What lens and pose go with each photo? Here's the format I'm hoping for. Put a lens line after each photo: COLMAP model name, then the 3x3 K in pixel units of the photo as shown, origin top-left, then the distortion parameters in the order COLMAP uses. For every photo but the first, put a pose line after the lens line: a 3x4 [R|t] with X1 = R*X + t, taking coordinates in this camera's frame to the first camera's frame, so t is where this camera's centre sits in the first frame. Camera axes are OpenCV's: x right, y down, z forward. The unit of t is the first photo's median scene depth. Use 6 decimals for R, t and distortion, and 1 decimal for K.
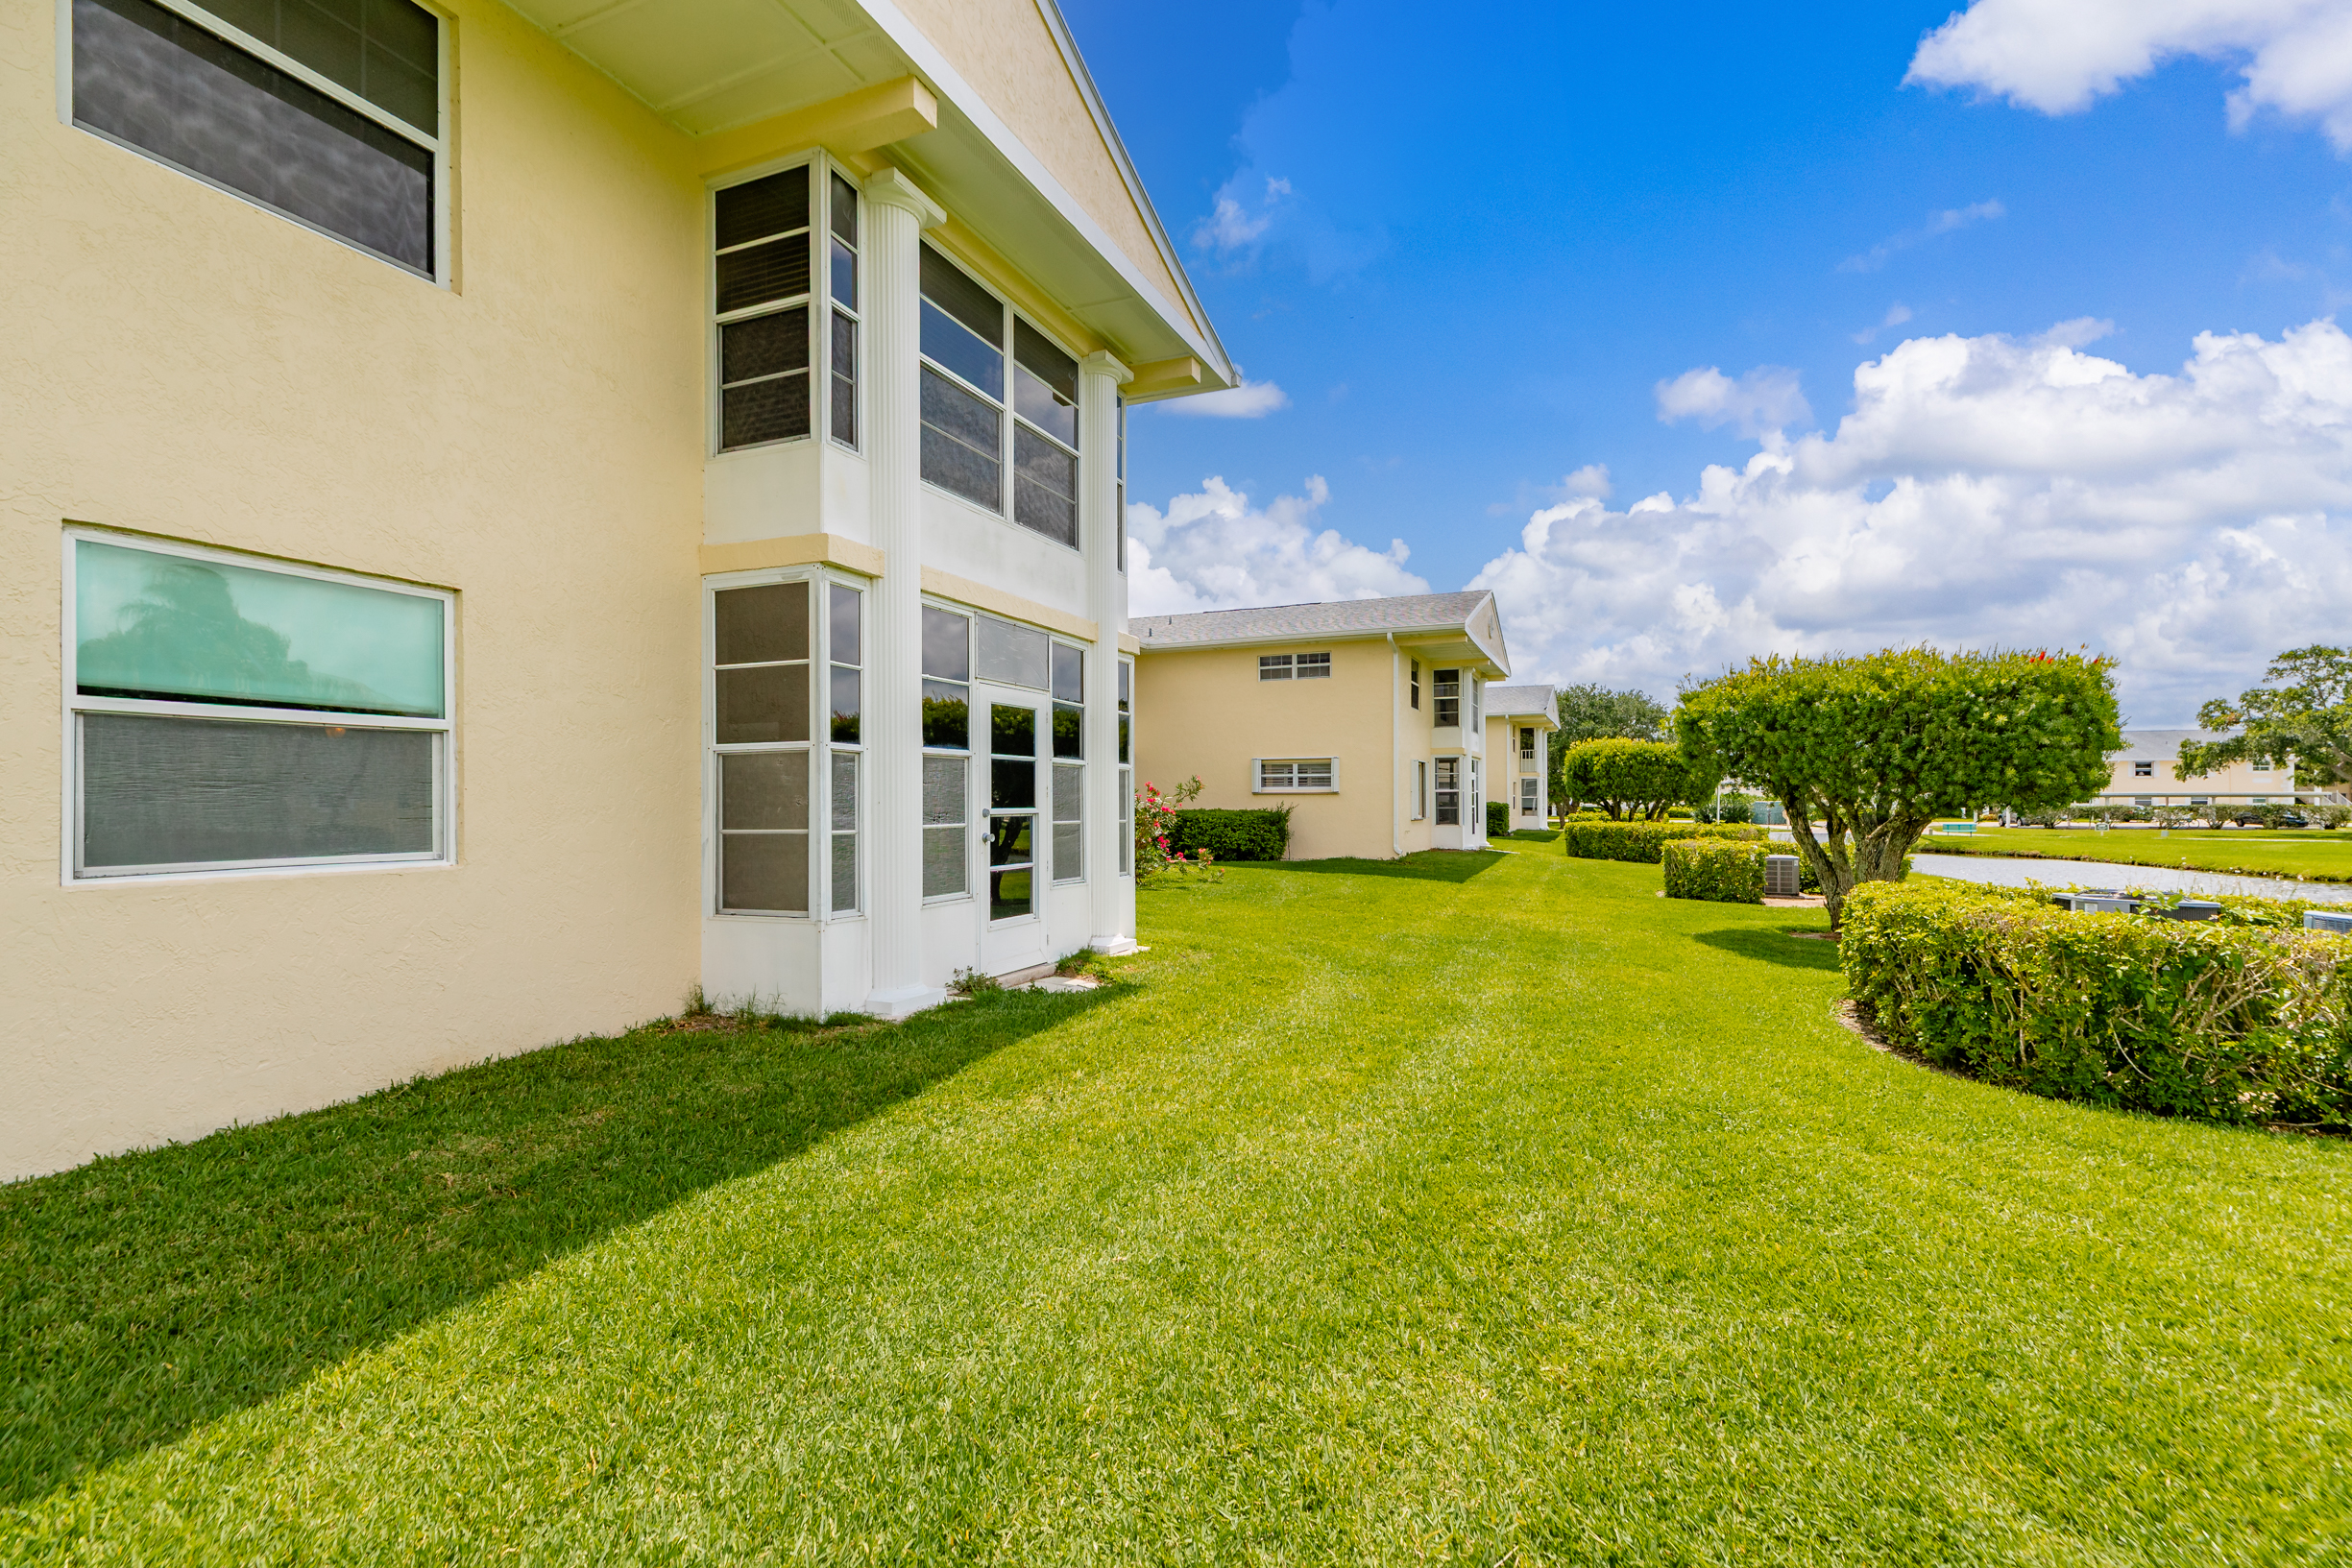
lens RADIAL K [[1086.1, 0, 1199.5], [0, 1086.1, 801.4], [0, 0, 1]] dist [-0.042334, 0.015741]
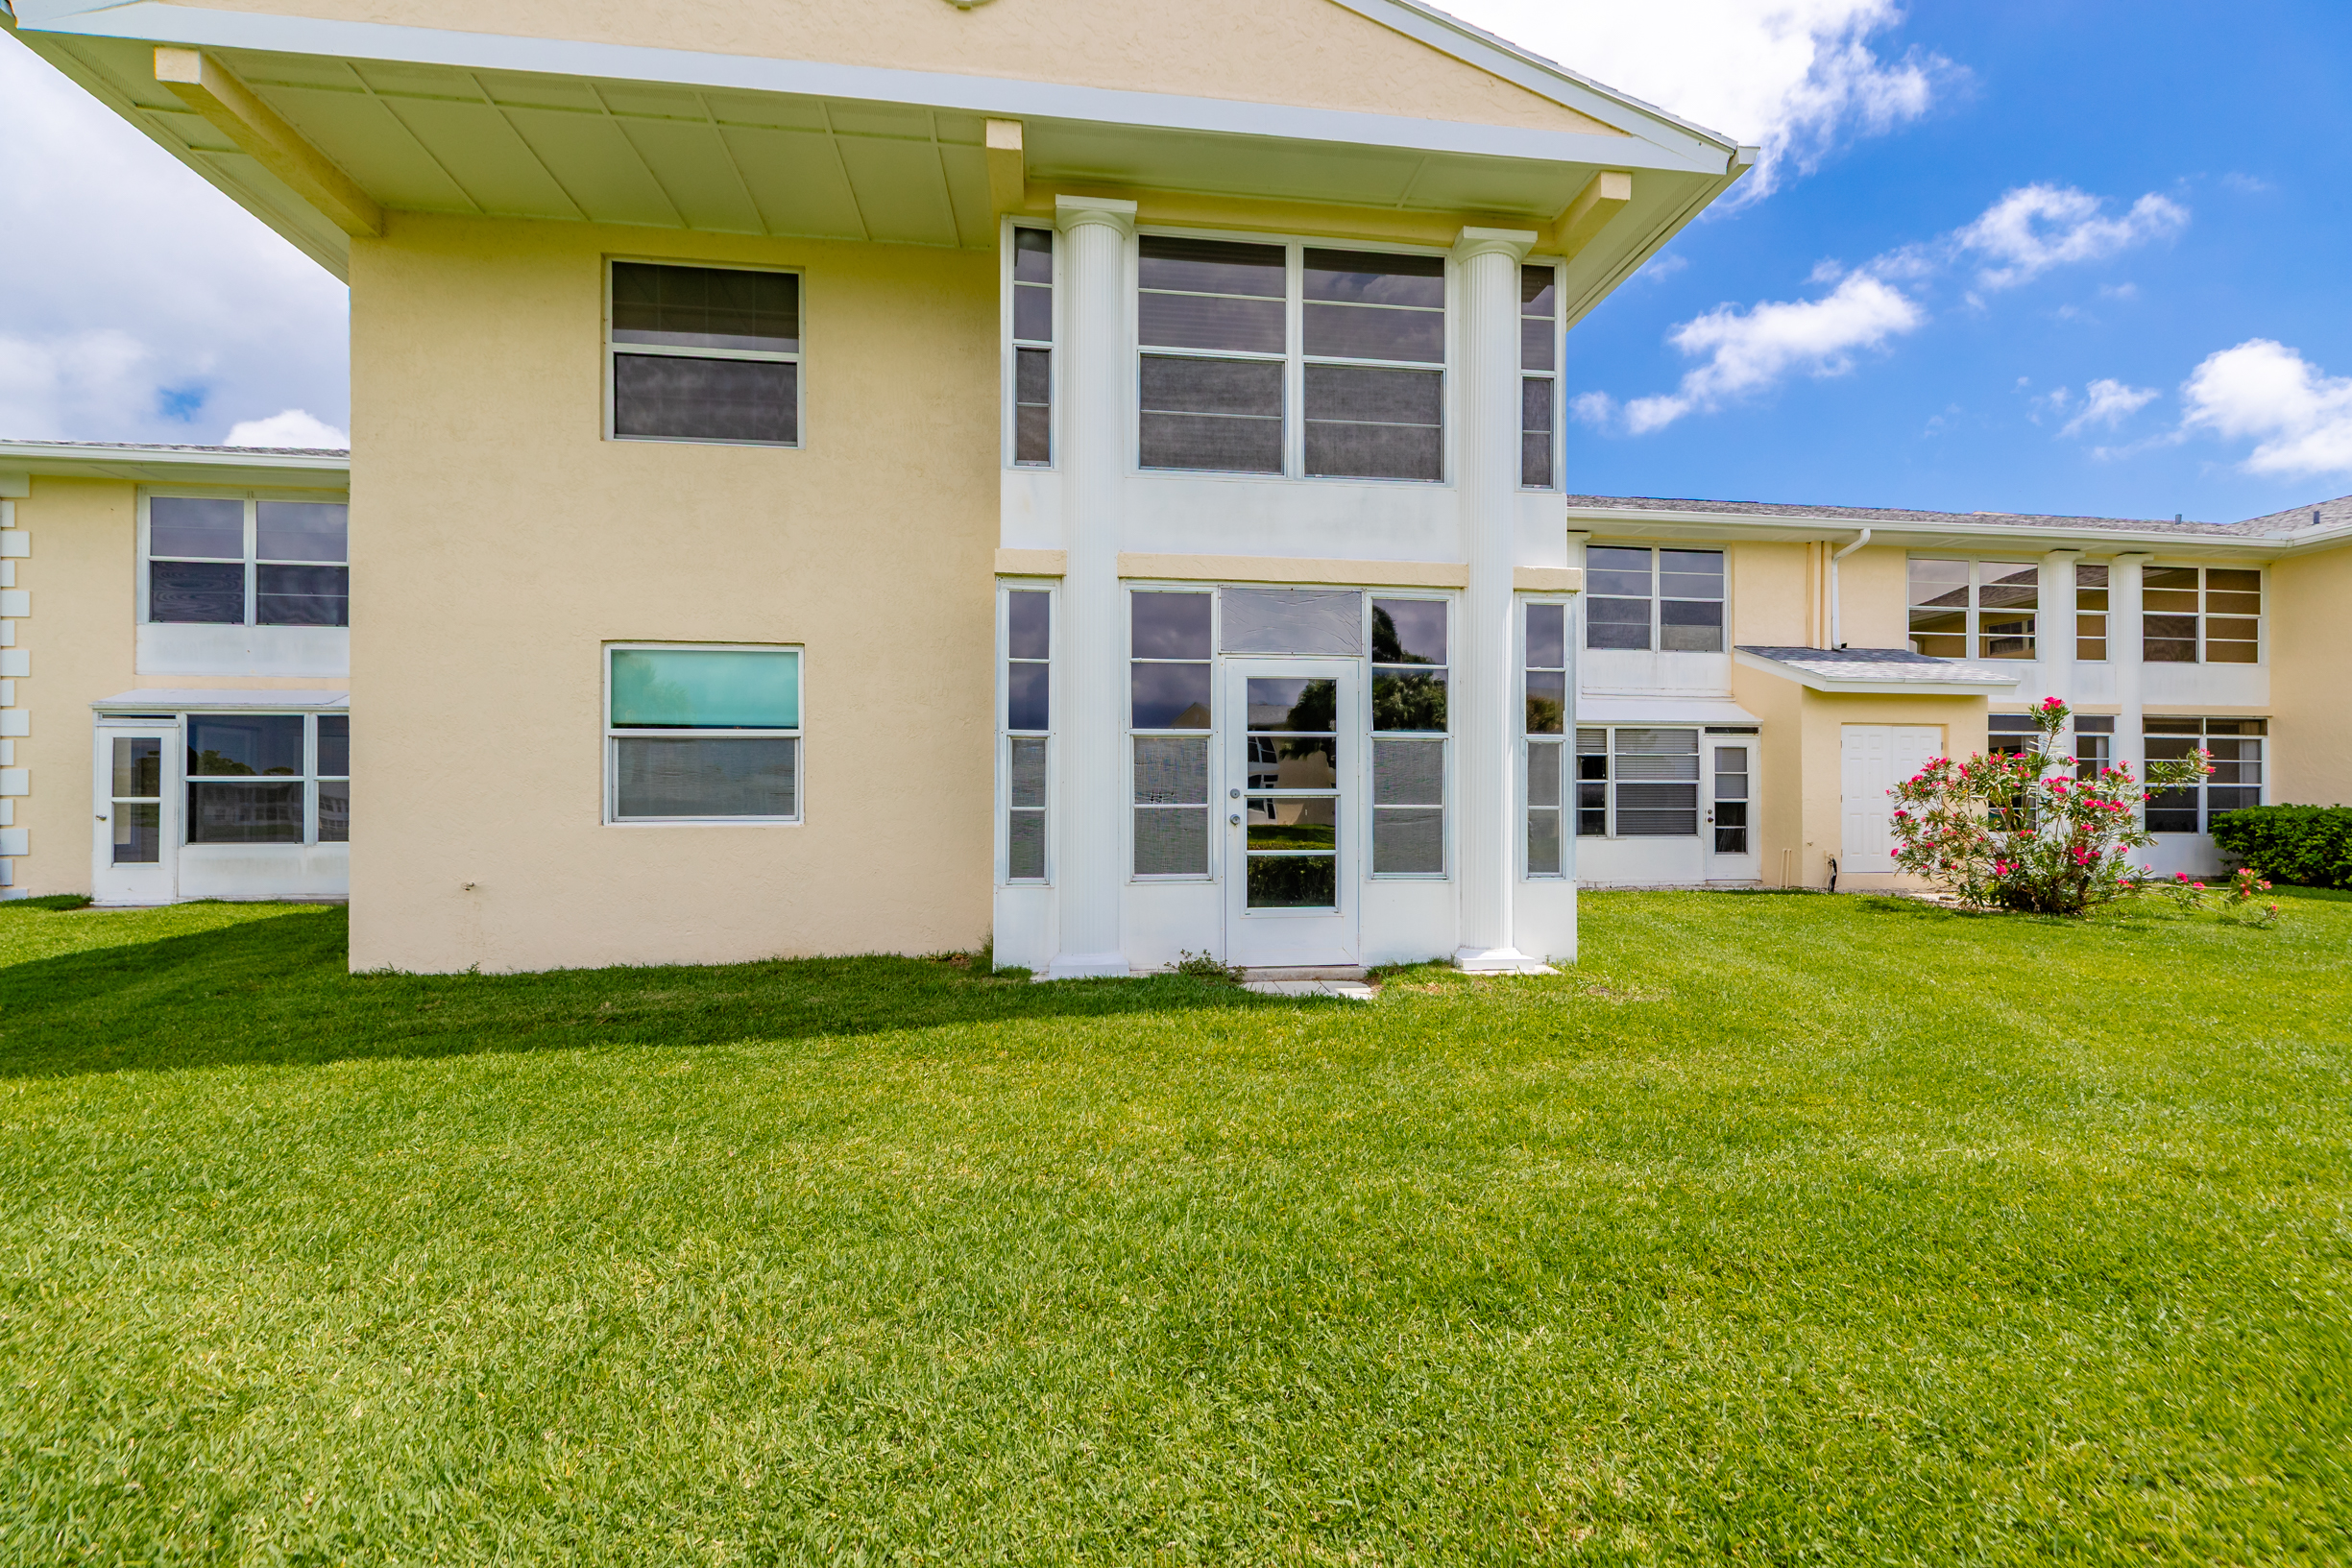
lens RADIAL K [[1086.1, 0, 1199.5], [0, 1086.1, 801.4], [0, 0, 1]] dist [-0.042334, 0.015741]
pose [[0.478269, 0.003001, -0.878208, 0.666117], [-0.000711, 0.999995, 0.003030, 0.015630], [0.878213, -0.000825, 0.478269, 0.548607]]
